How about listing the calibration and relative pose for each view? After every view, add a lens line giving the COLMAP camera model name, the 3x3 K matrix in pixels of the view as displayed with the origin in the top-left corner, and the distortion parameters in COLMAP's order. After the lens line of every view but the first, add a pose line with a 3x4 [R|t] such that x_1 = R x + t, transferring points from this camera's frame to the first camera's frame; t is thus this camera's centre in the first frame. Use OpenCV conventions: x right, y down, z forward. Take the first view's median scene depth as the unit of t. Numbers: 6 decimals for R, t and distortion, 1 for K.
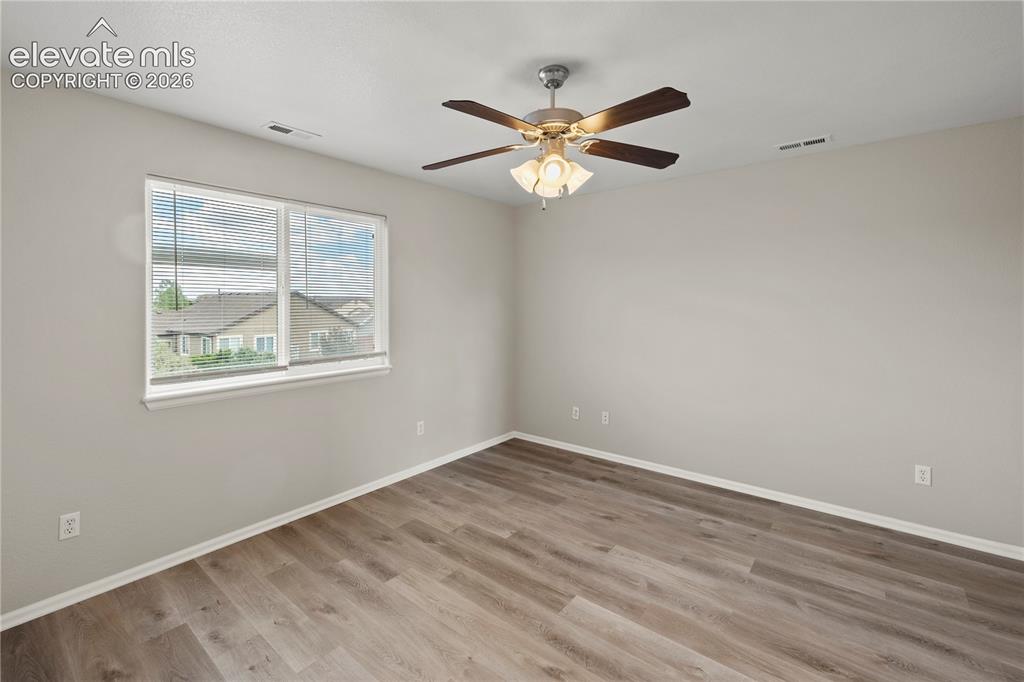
lens RADIAL K [[439.0, 0, 507.7], [0, 439.0, 308.4], [0, 0, 1]] dist [0.000221, -0.000014]
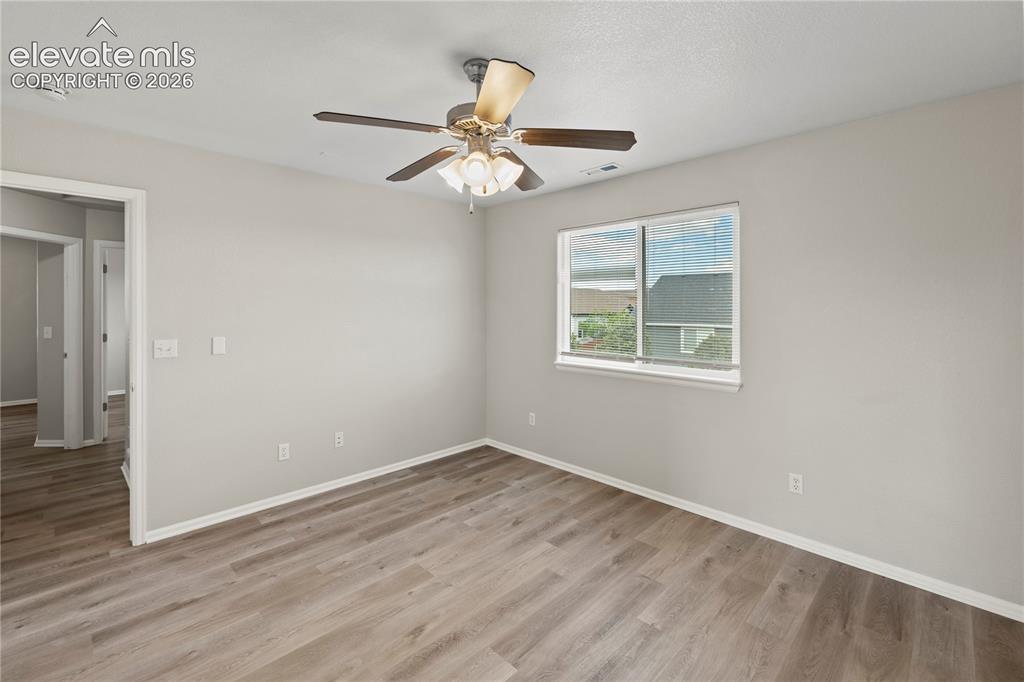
lens RADIAL K [[445.7, 0, 512.3], [0, 445.7, 305.4], [0, 0, 1]] dist [-0.000807, 0.000250]
pose [[-0.094388, -0.001729, -0.995534, 0.888524], [-0.012928, 0.999916, -0.000511, -0.010986], [0.995452, 0.012822, -0.094403, 0.970143]]
